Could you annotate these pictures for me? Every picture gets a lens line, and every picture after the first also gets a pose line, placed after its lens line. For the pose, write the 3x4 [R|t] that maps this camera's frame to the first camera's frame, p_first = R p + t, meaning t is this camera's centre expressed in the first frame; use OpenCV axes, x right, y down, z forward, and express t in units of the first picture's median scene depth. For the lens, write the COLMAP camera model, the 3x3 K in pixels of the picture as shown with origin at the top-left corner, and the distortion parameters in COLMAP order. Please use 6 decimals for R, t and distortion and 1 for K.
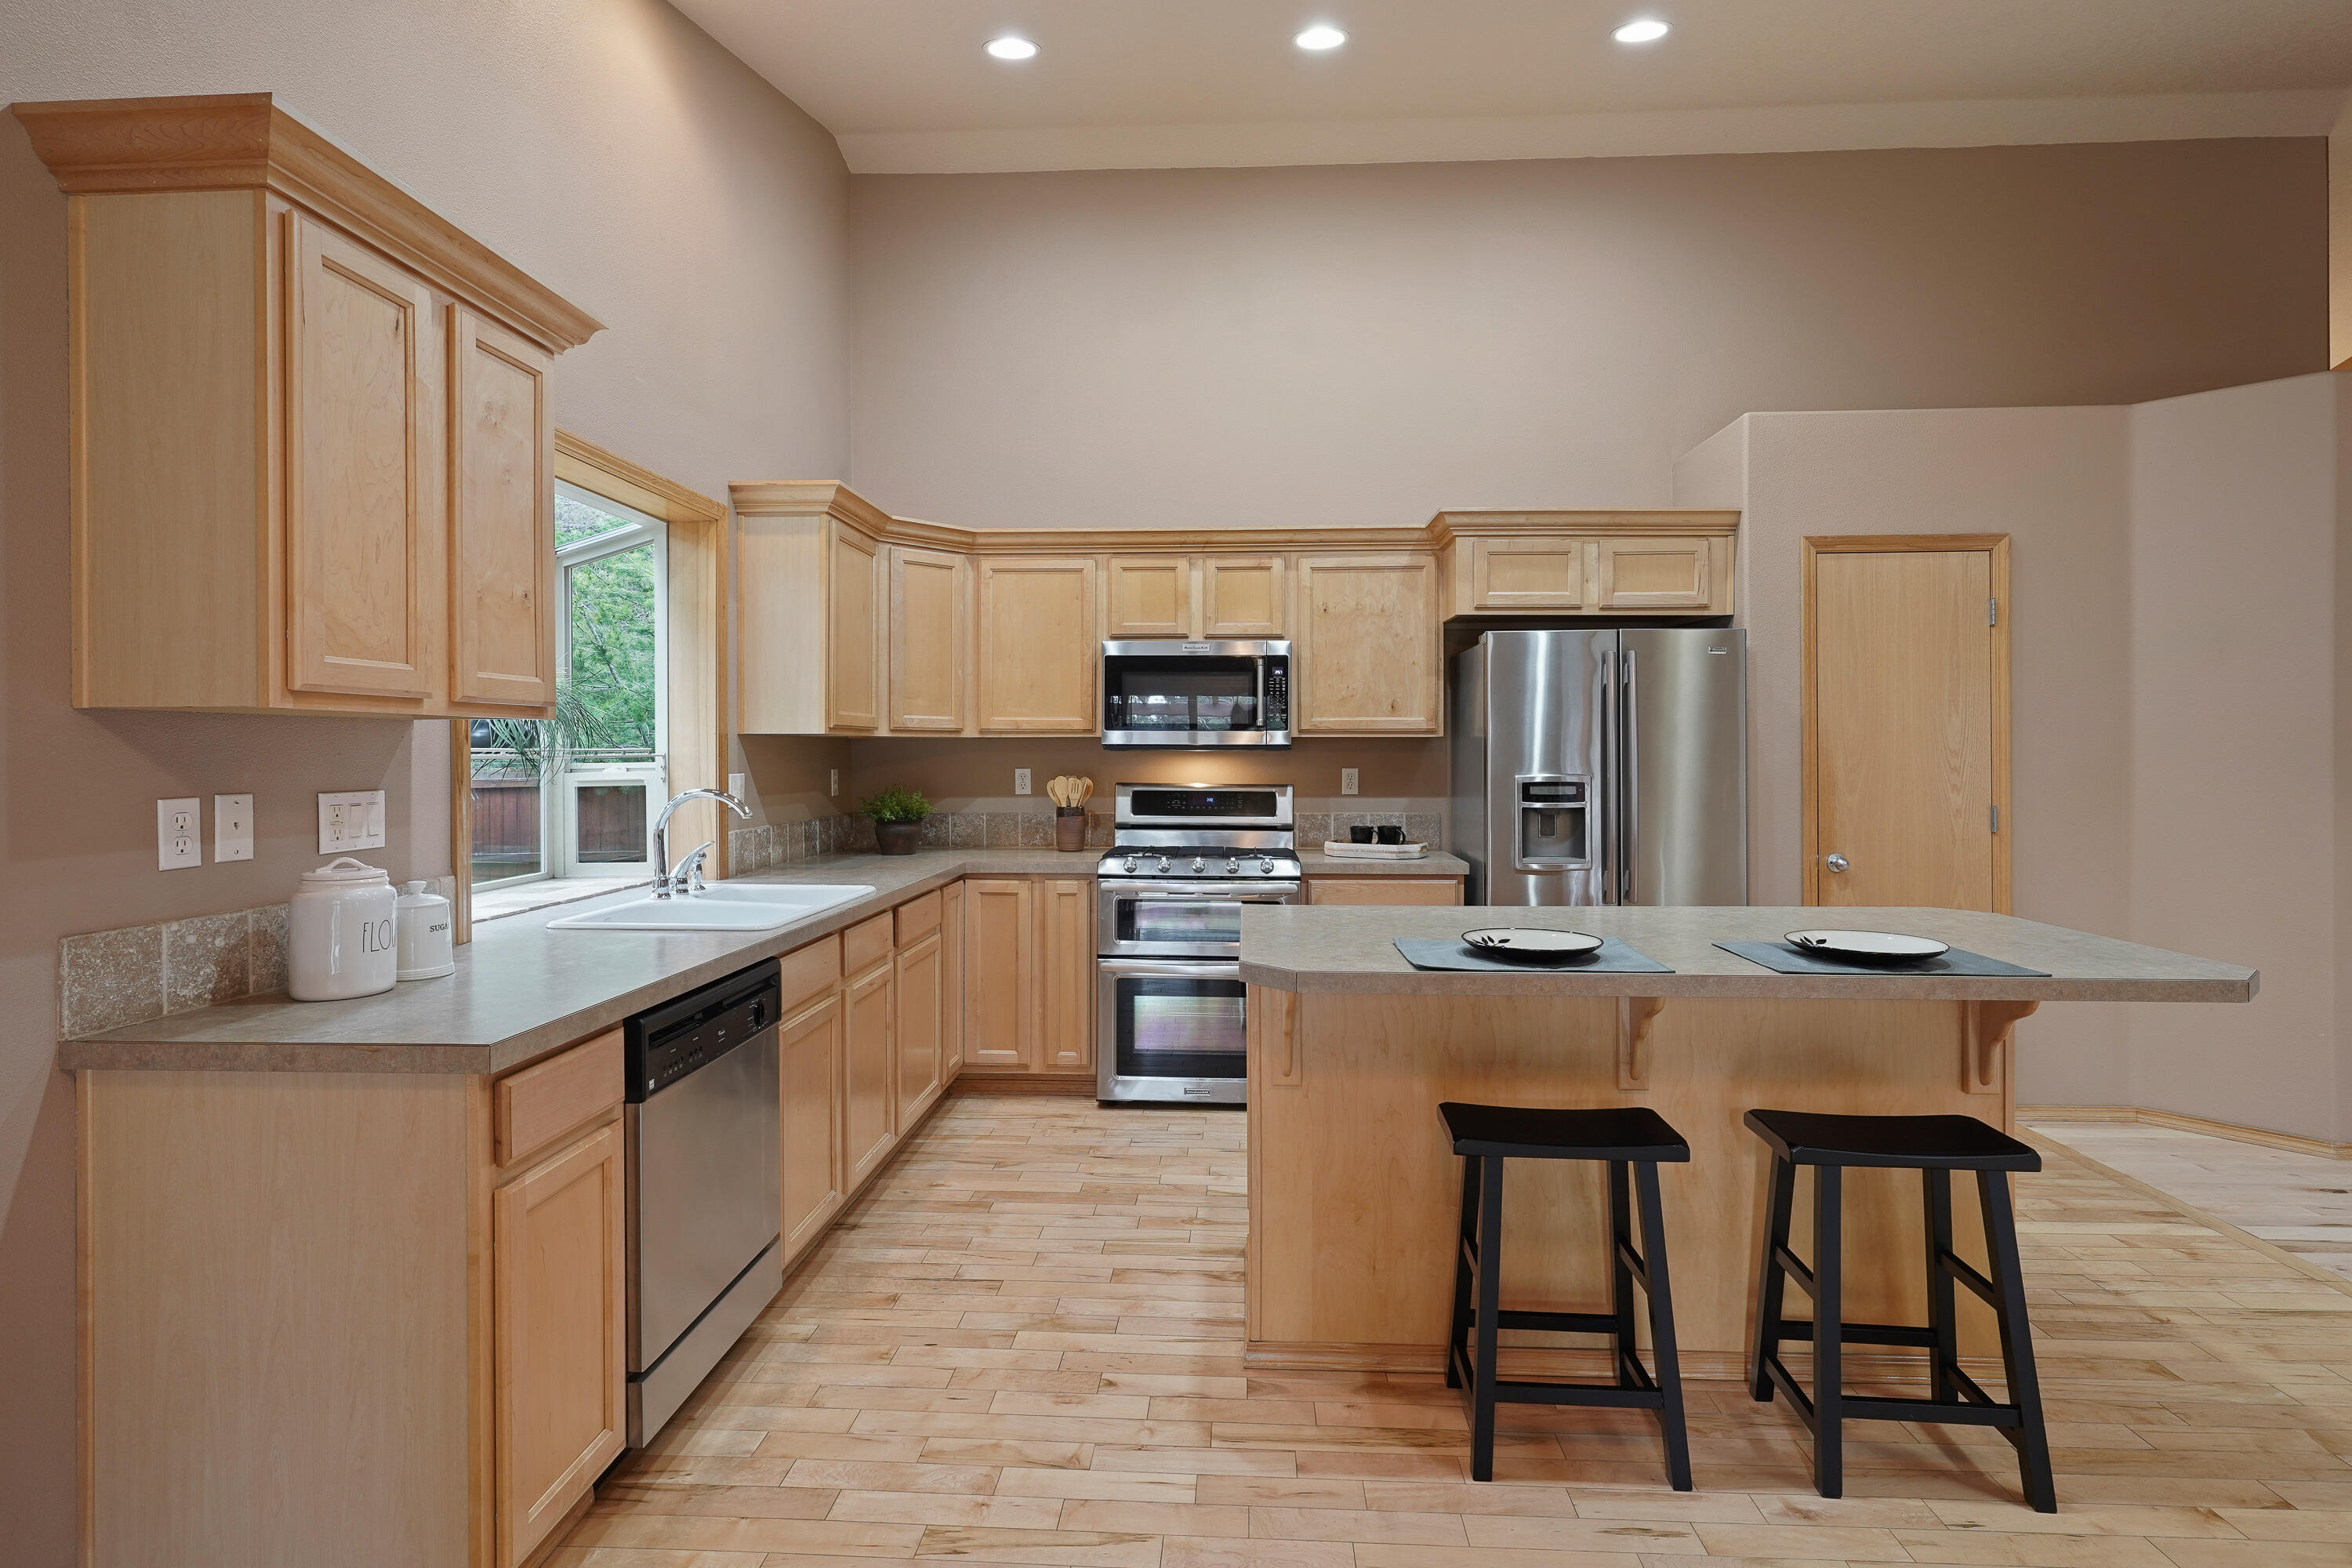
lens RADIAL K [[1142.1, 0, 1196.1], [0, 1142.1, 768.4], [0, 0, 1]] dist [-0.011298, 0.004975]
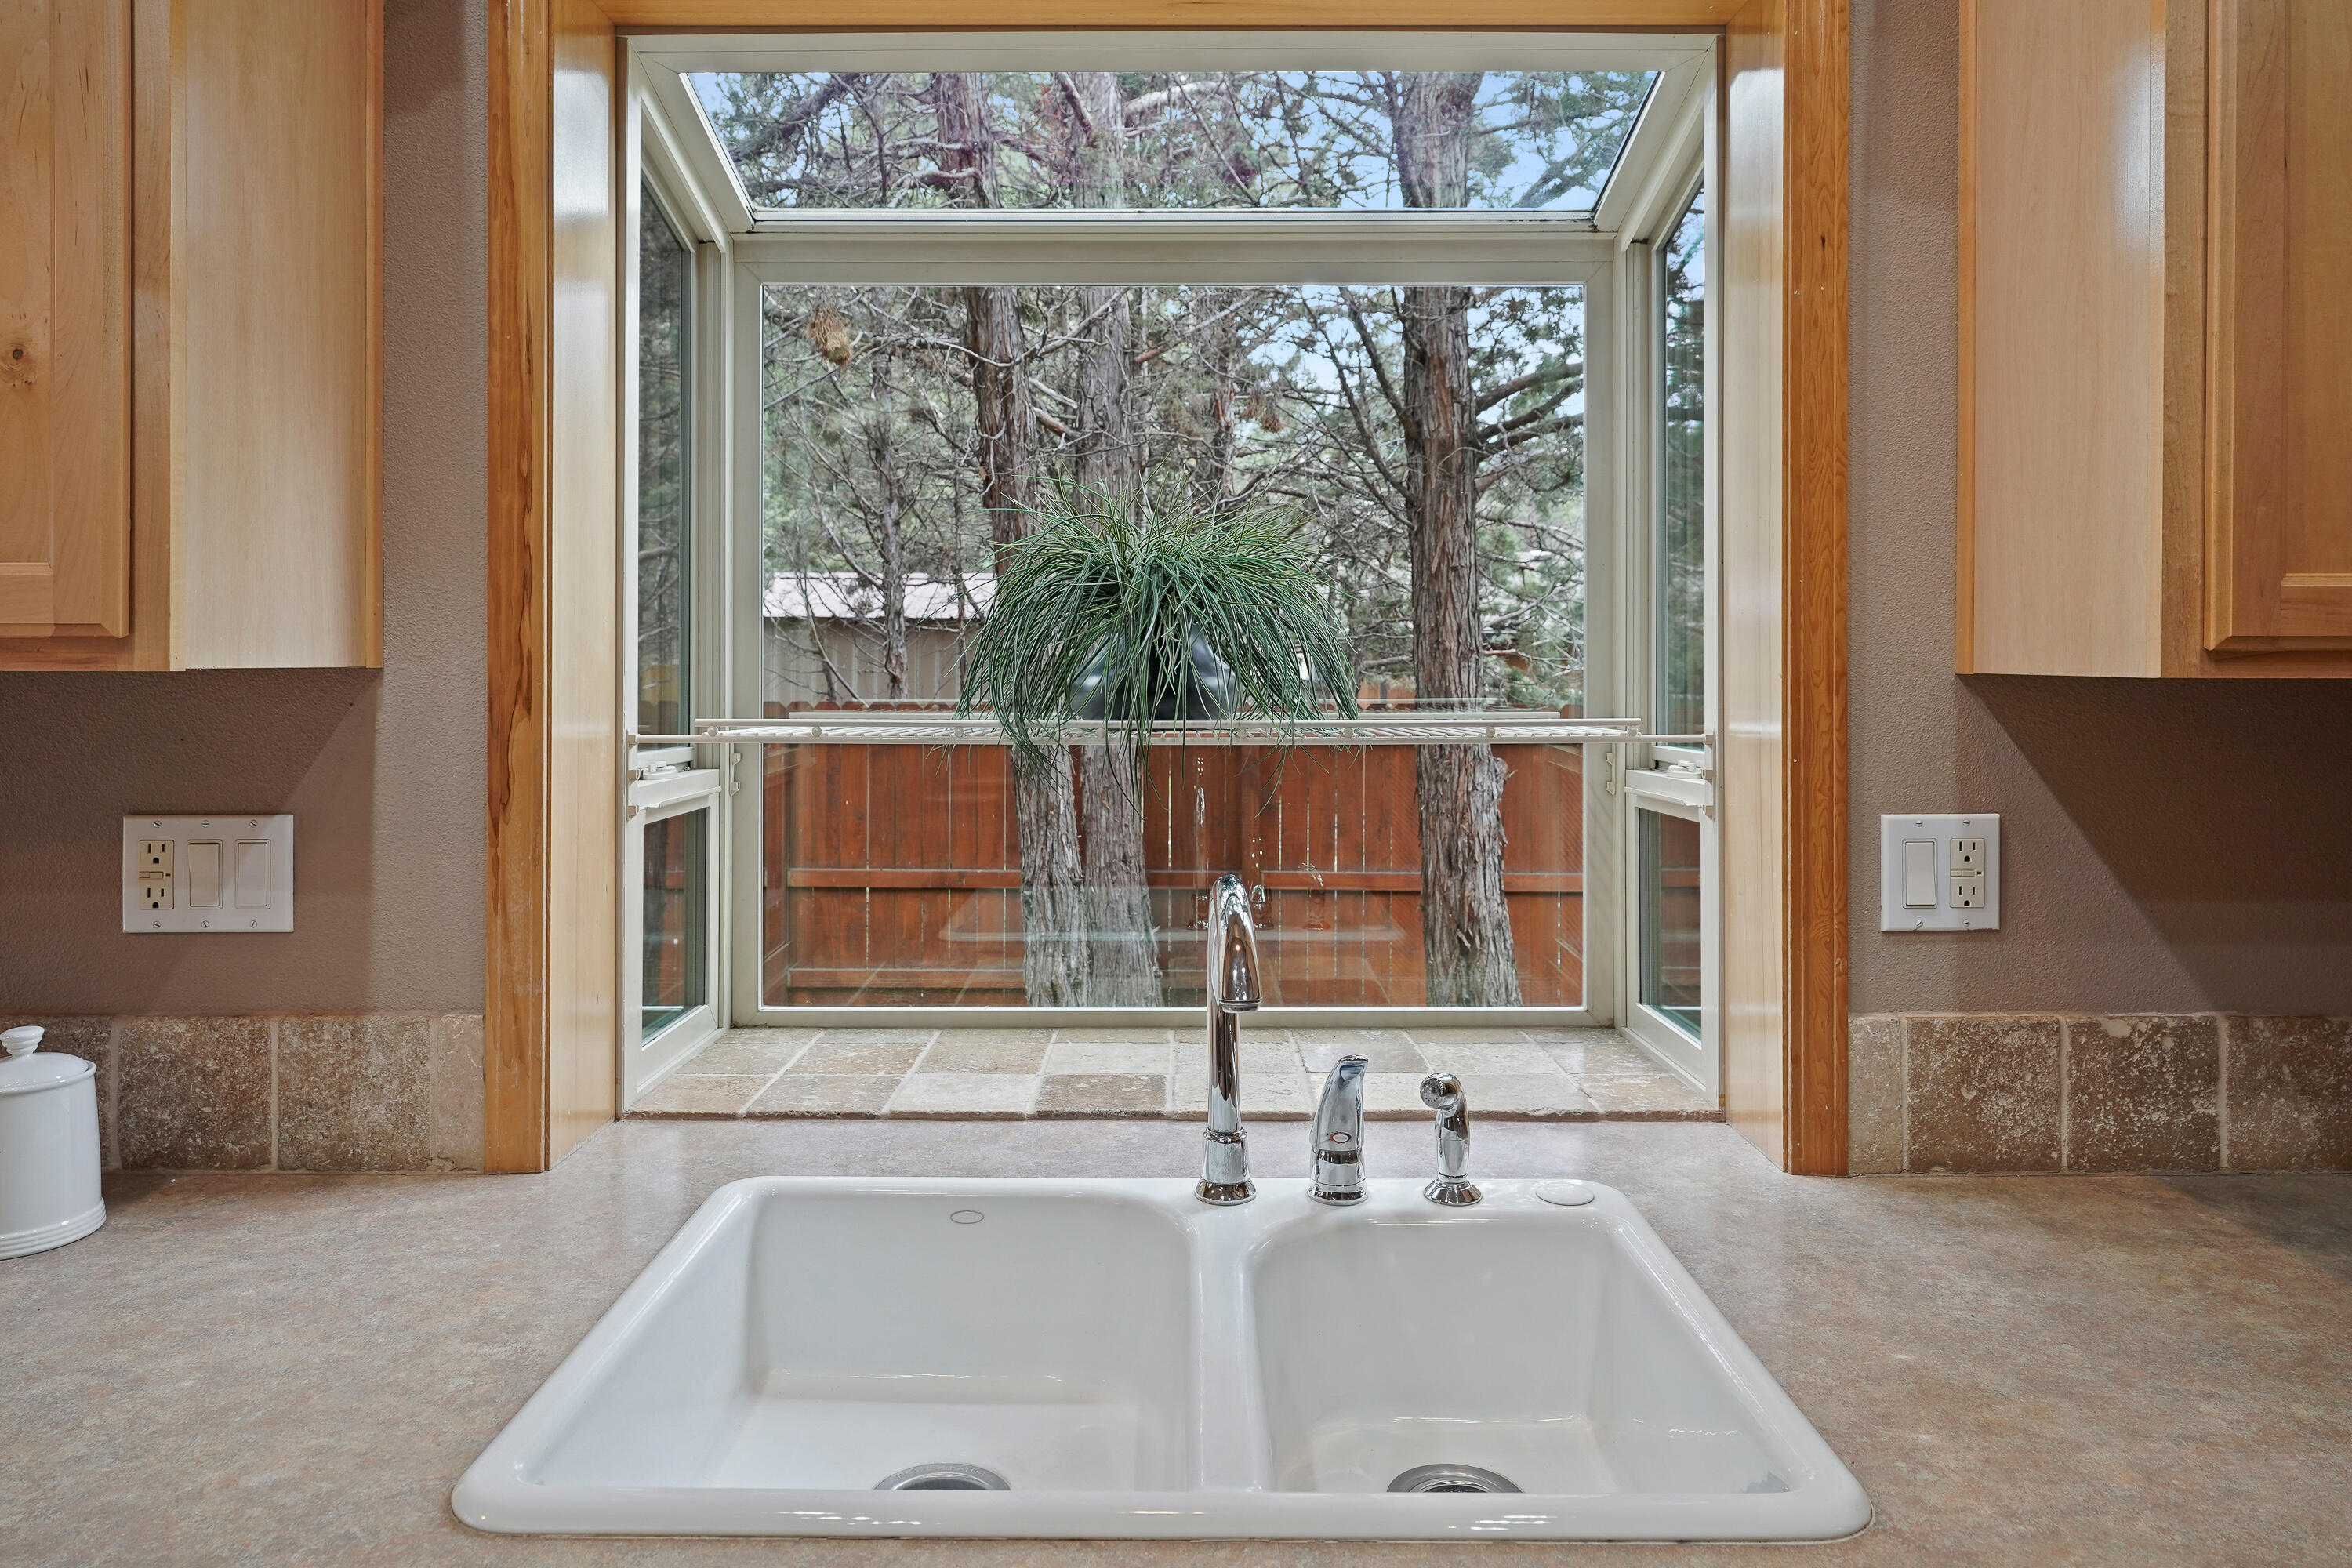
lens RADIAL K [[1498.0, 0, 1176.3], [0, 1498.0, 651.4], [0, 0, 1]] dist [0.004898, -0.004704]
pose [[0.039154, -0.002328, -0.999230, -0.034099], [-0.015513, 0.999875, -0.002937, -0.029600], [0.999113, 0.015617, 0.039113, 0.741264]]
